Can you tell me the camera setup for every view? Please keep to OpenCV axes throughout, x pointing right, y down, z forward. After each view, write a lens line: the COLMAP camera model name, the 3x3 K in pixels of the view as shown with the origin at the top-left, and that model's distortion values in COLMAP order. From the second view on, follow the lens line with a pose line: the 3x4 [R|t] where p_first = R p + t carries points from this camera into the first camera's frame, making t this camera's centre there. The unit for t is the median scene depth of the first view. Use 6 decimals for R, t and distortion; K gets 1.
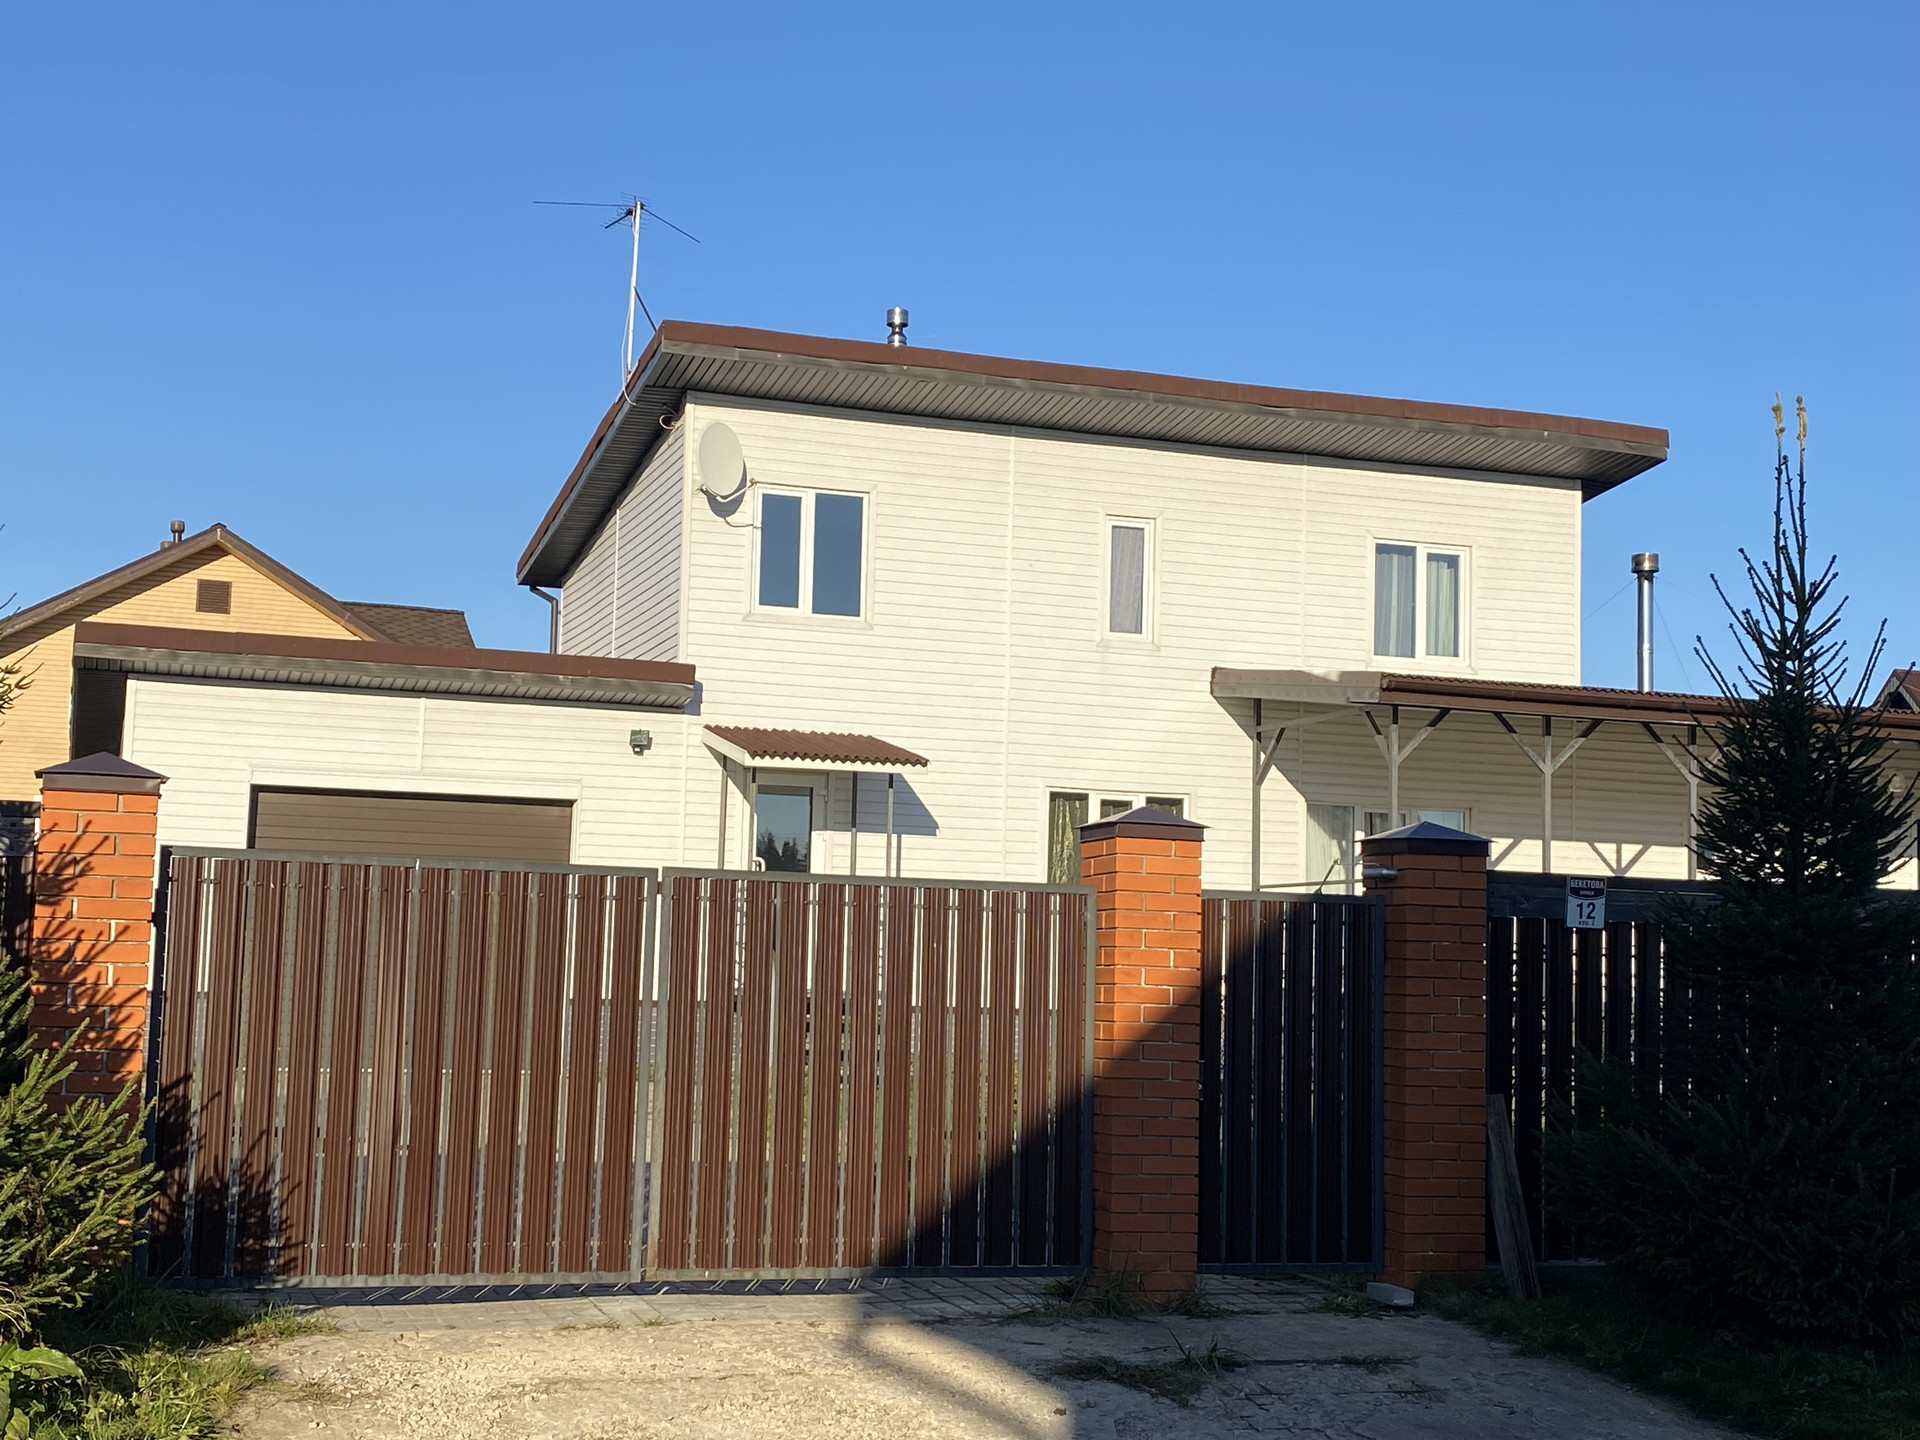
lens RADIAL K [[2497.5, 0, 949.0], [0, 2497.5, 732.8], [0, 0, 1]] dist [0.040495, 0.000000]
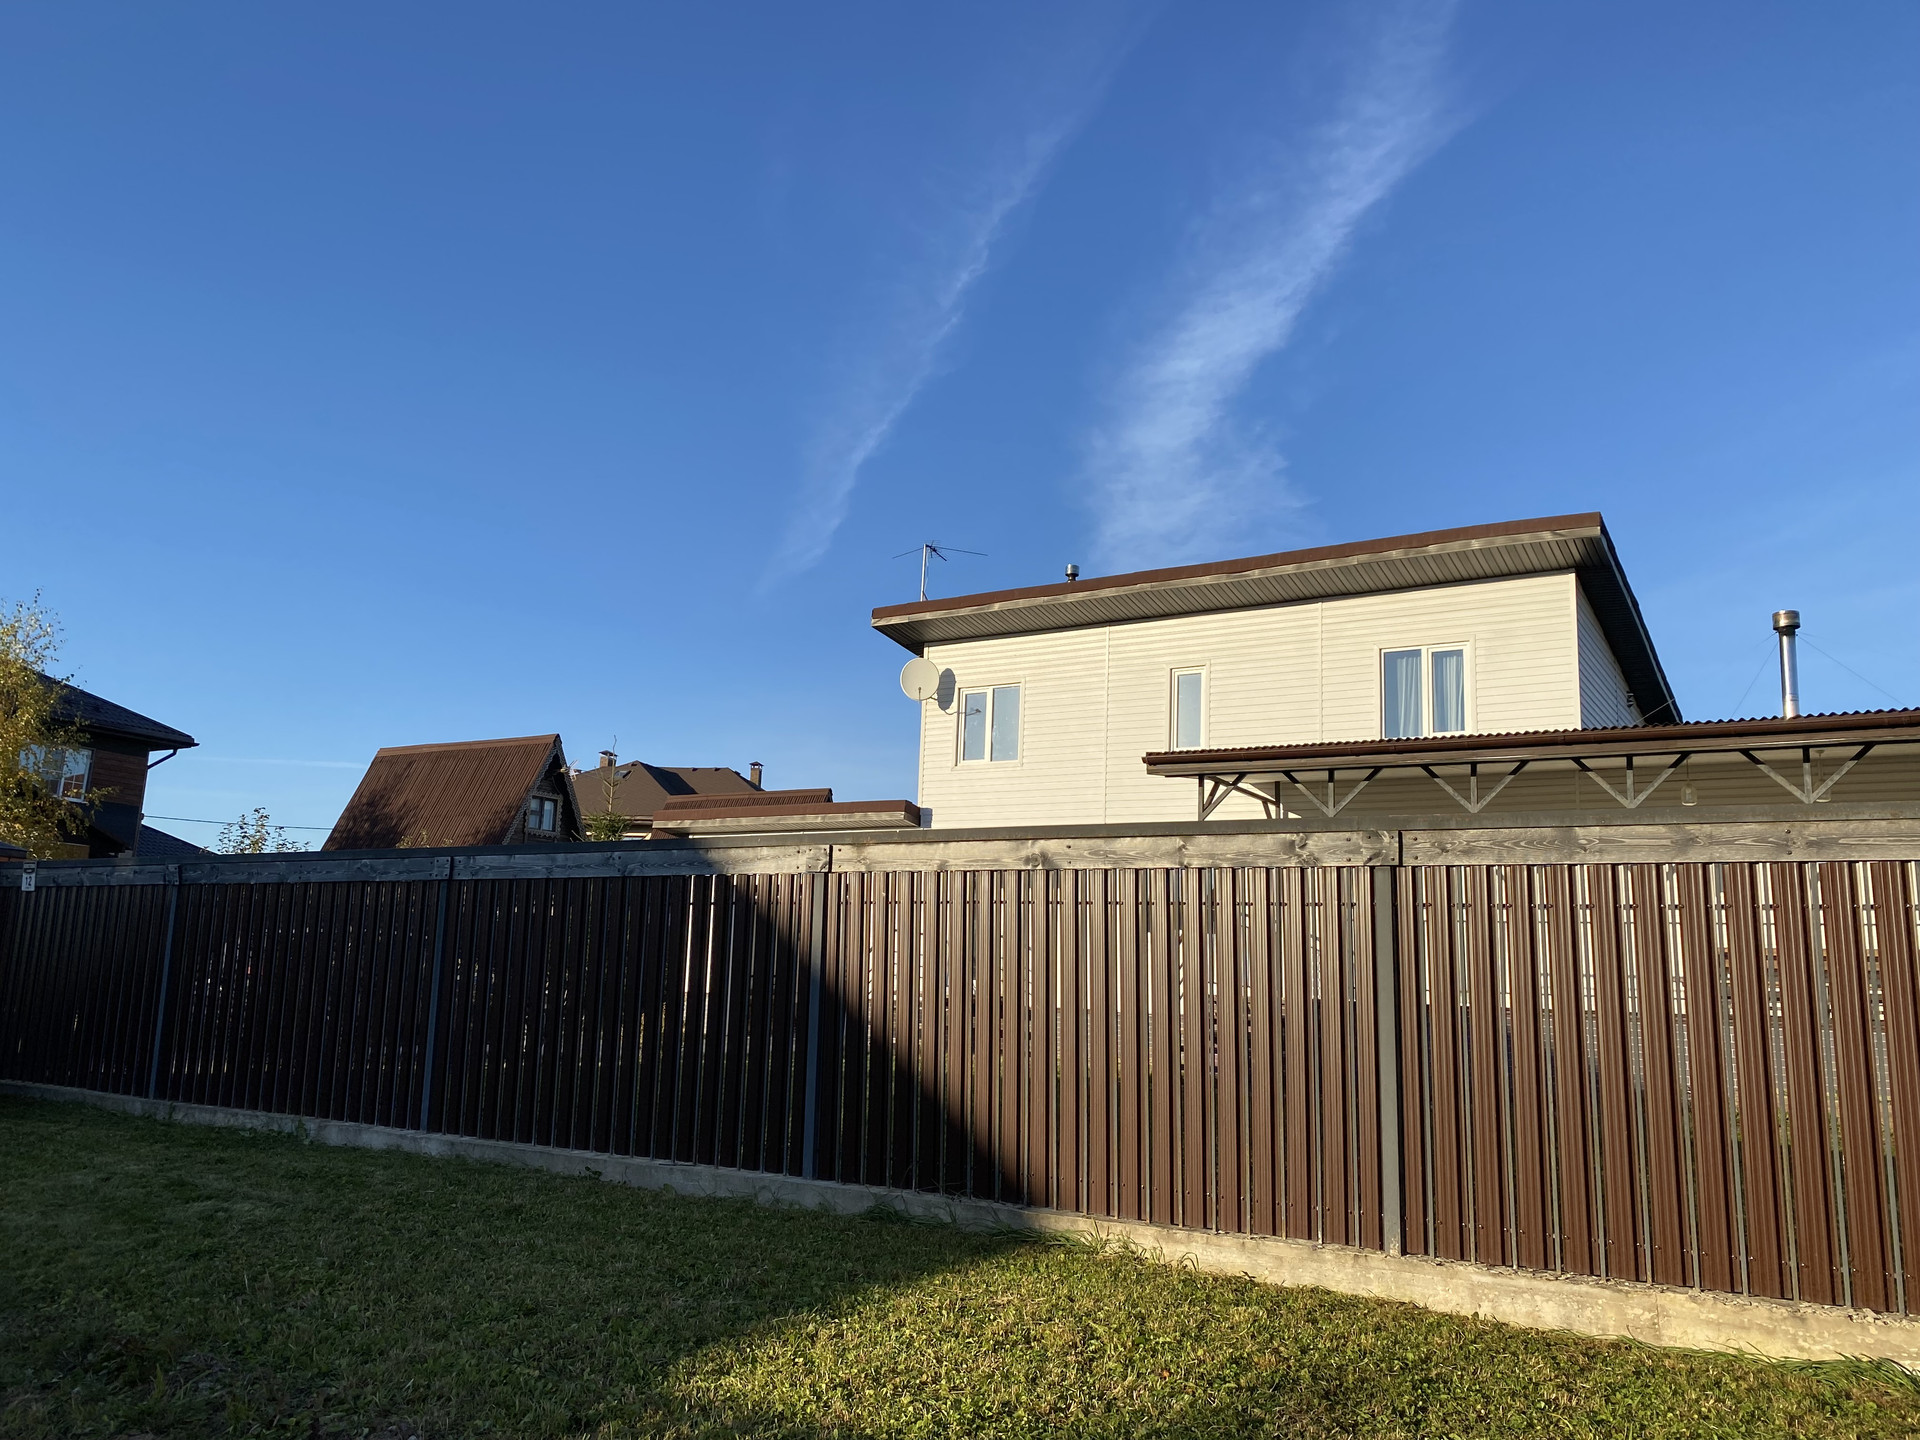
lens RADIAL K [[1458.5, 0, 954.8], [0, 1458.5, 729.8], [0, 0, 1]] dist [0.024985, -0.012091]
pose [[0.629798, -0.149308, -0.762274, 1.191356], [0.049858, 0.987099, -0.152151, 0.138077], [0.775157, 0.057819, 0.629117, 0.666680]]
